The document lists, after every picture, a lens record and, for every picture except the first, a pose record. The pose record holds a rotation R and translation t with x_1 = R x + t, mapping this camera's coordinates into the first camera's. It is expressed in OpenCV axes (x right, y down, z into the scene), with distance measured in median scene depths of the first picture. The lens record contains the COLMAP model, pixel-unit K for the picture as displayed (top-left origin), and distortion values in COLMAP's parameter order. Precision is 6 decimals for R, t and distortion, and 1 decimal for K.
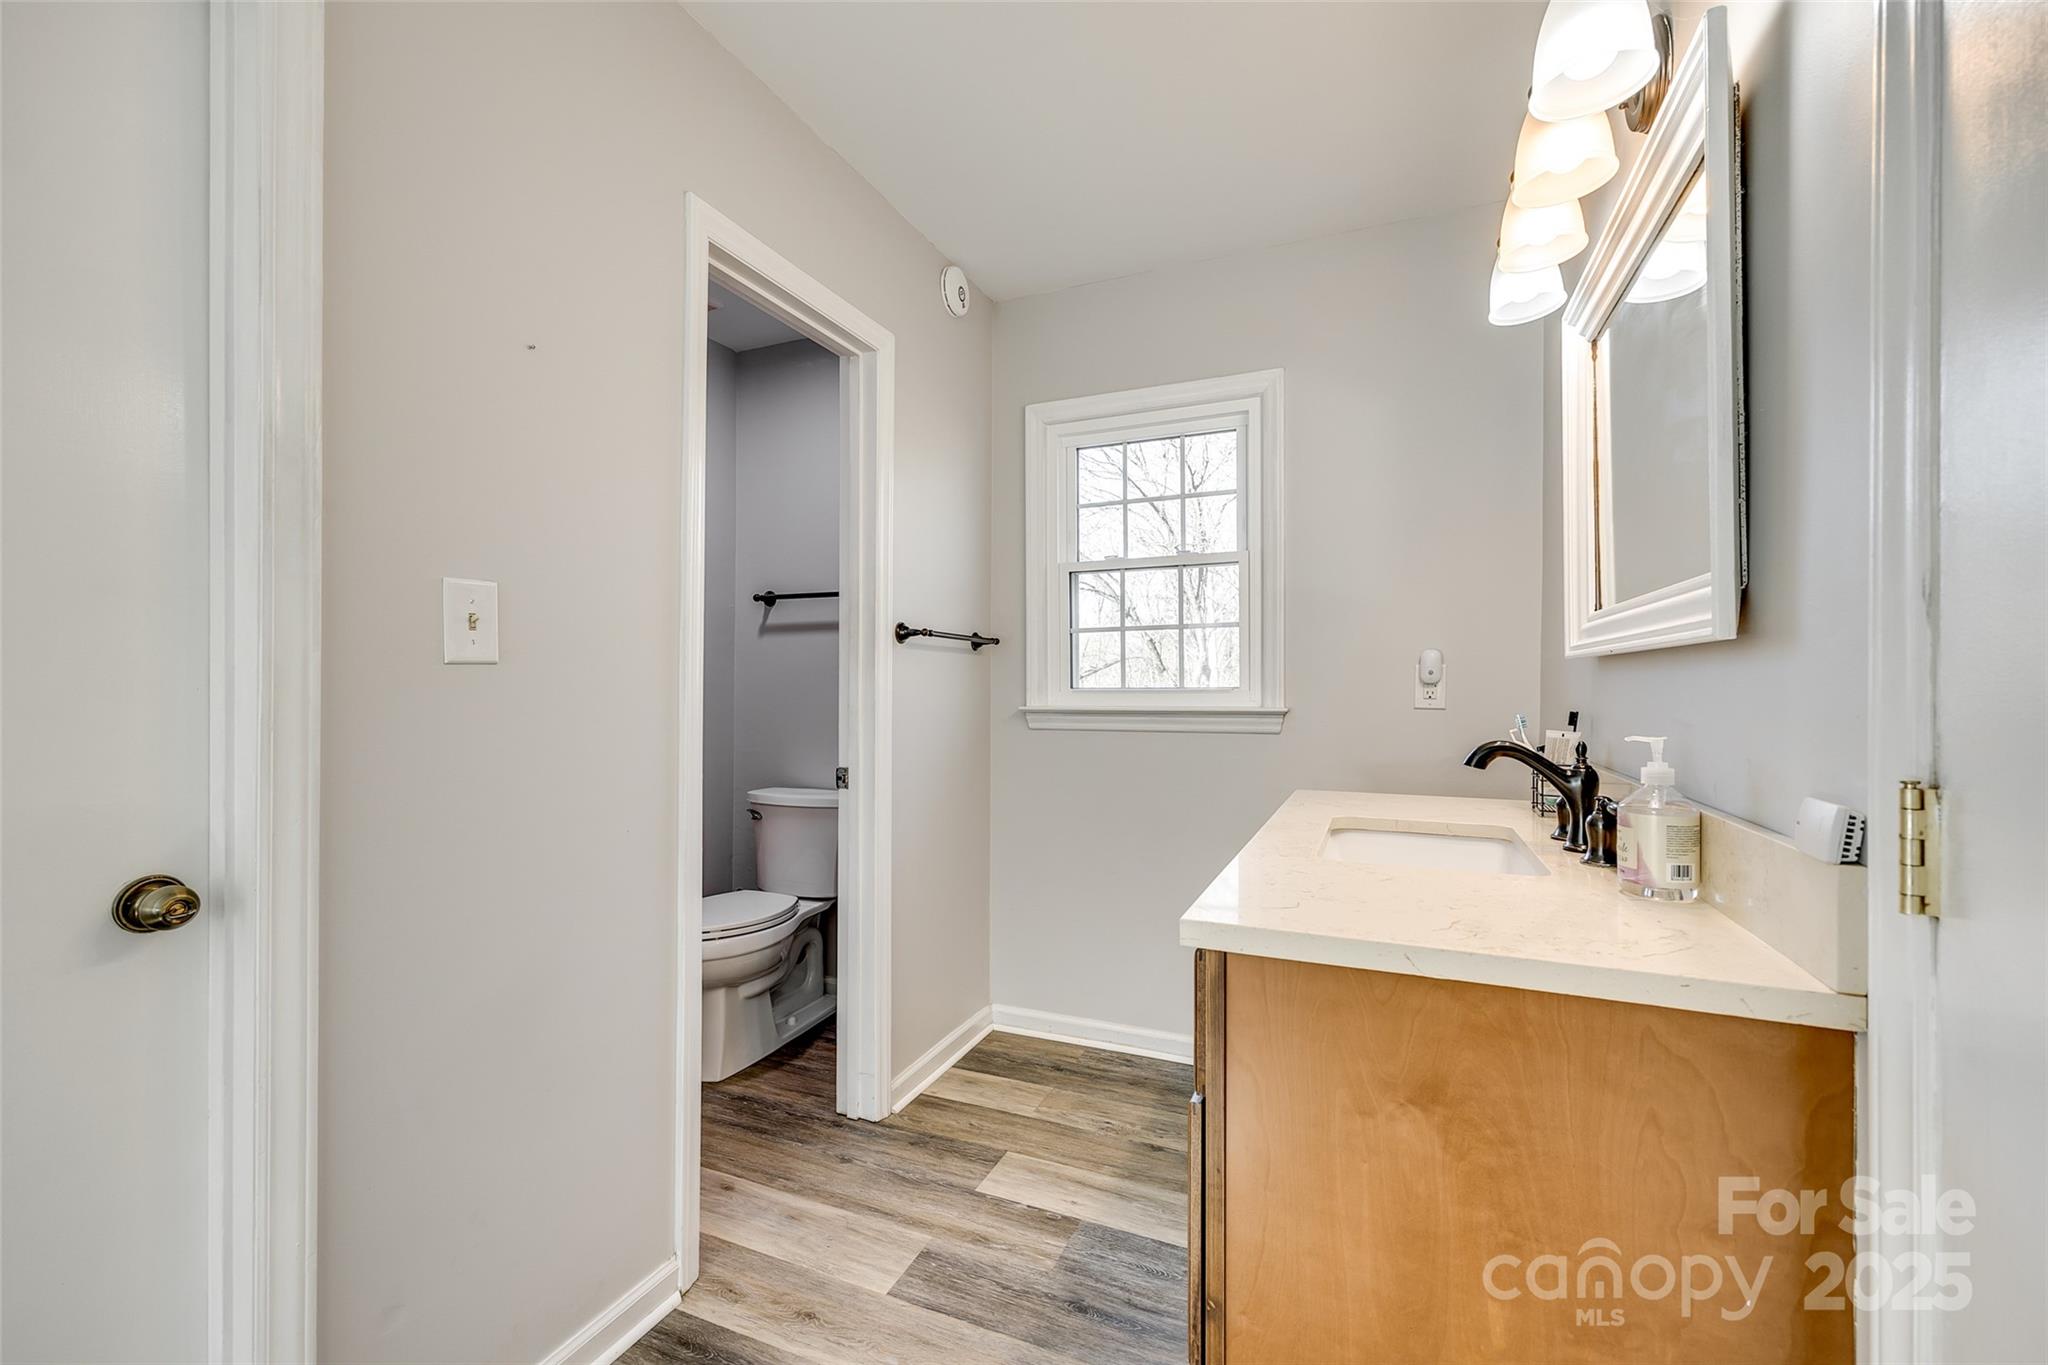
lens RADIAL K [[856.9, 0, 1032.9], [0, 856.9, 683.8], [0, 0, 1]] dist [-0.002961, 0.000023]
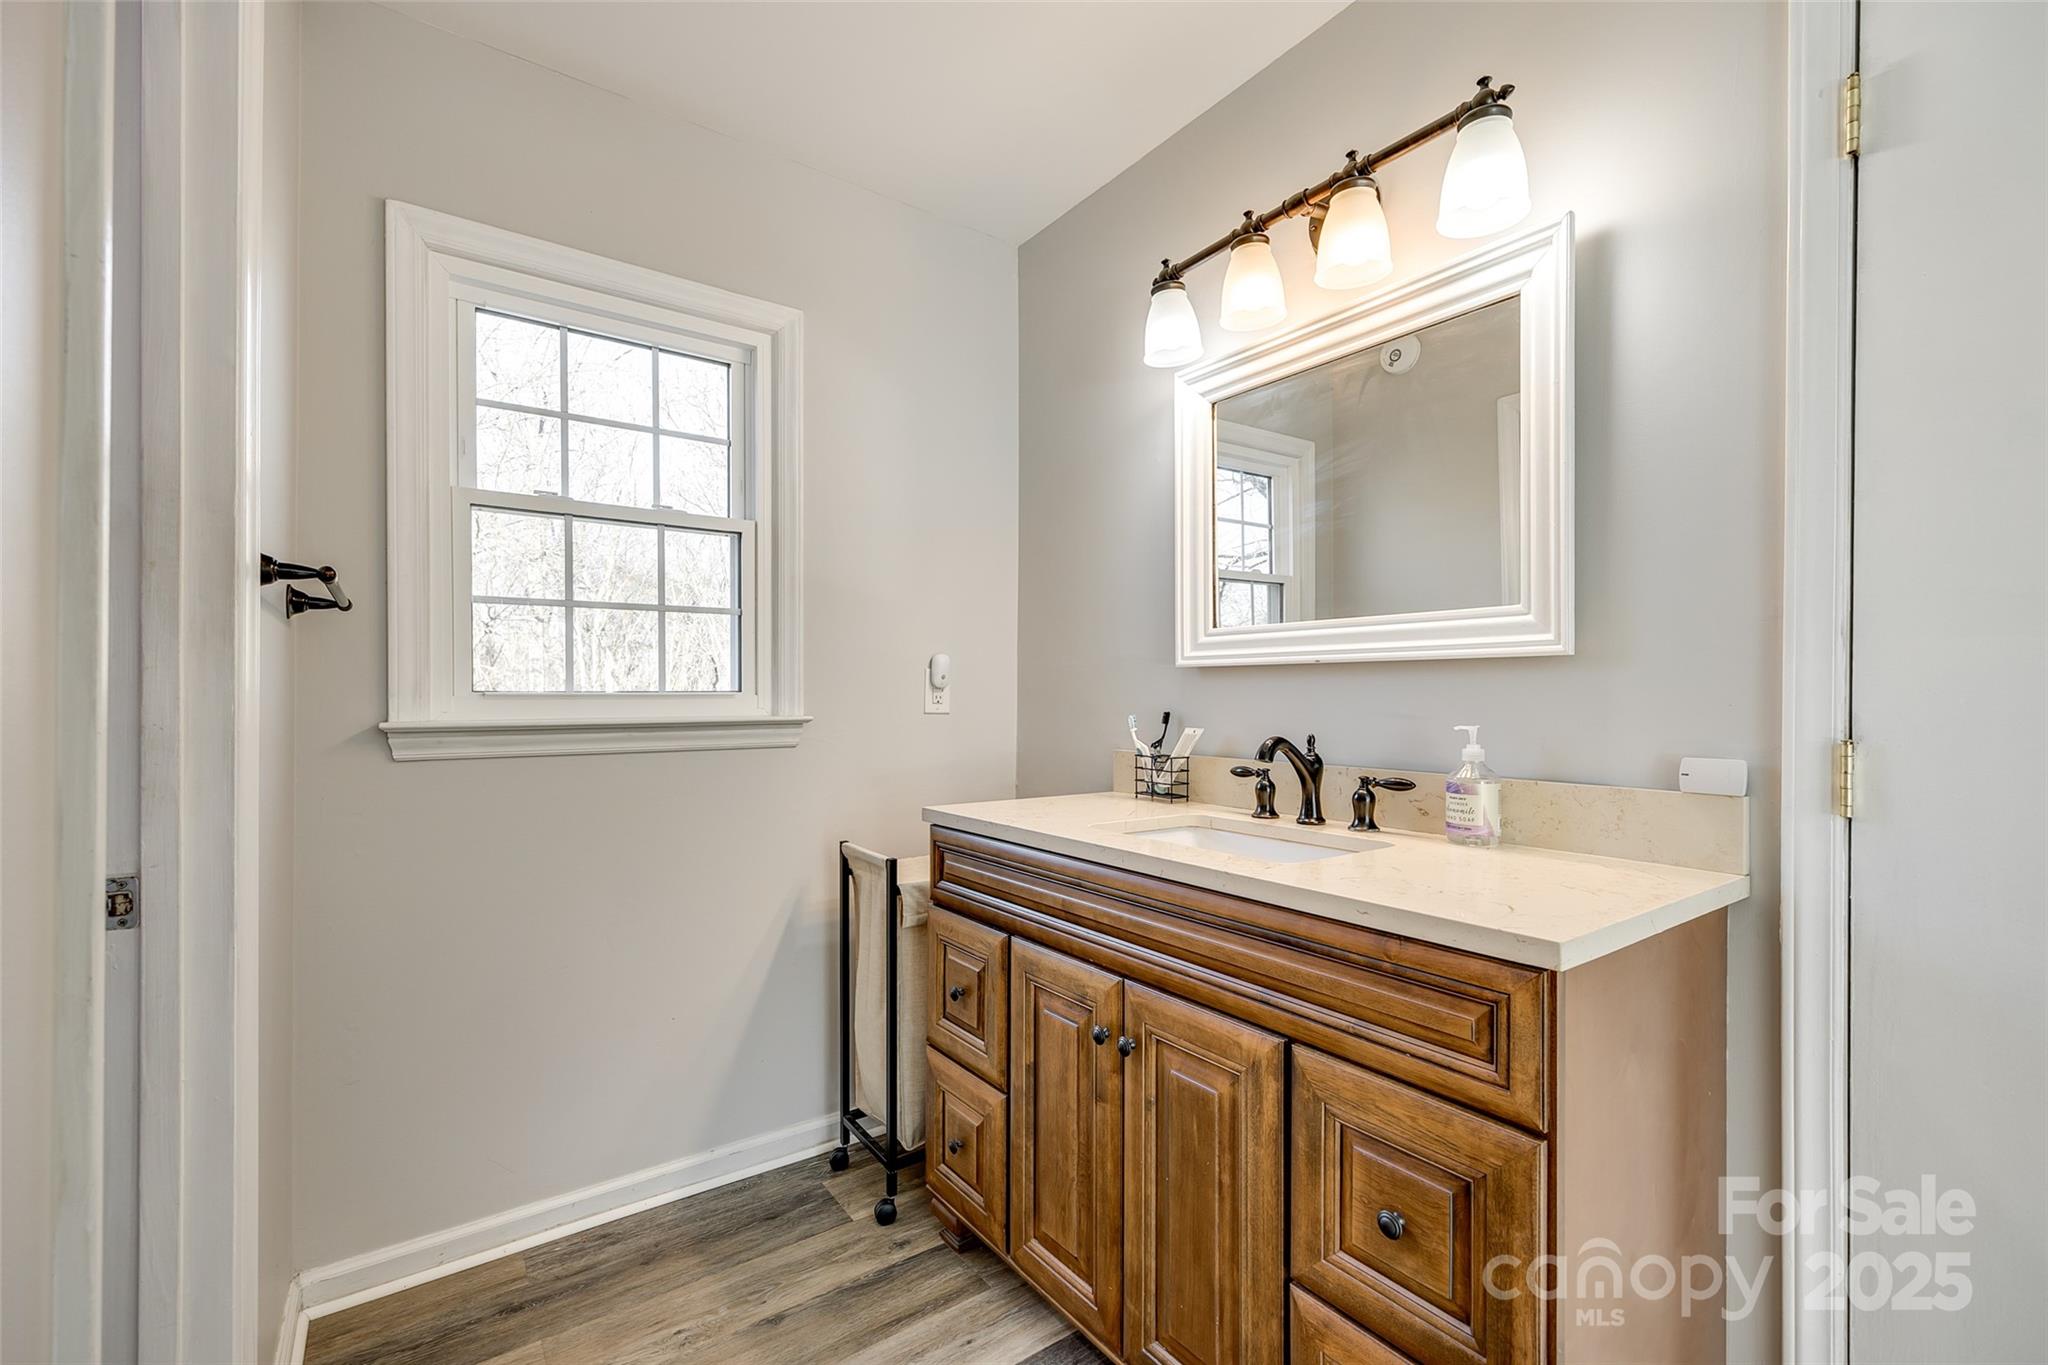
lens RADIAL K [[856.9, 0, 1028.7], [0, 856.9, 696.7], [0, 0, 1]] dist [-0.002961, 0.000023]
pose [[0.501924, 0.001114, 0.864911, -0.303356], [-0.004295, 0.999990, 0.001205, 0.006977], [-0.864901, -0.004319, 0.501923, 0.358575]]
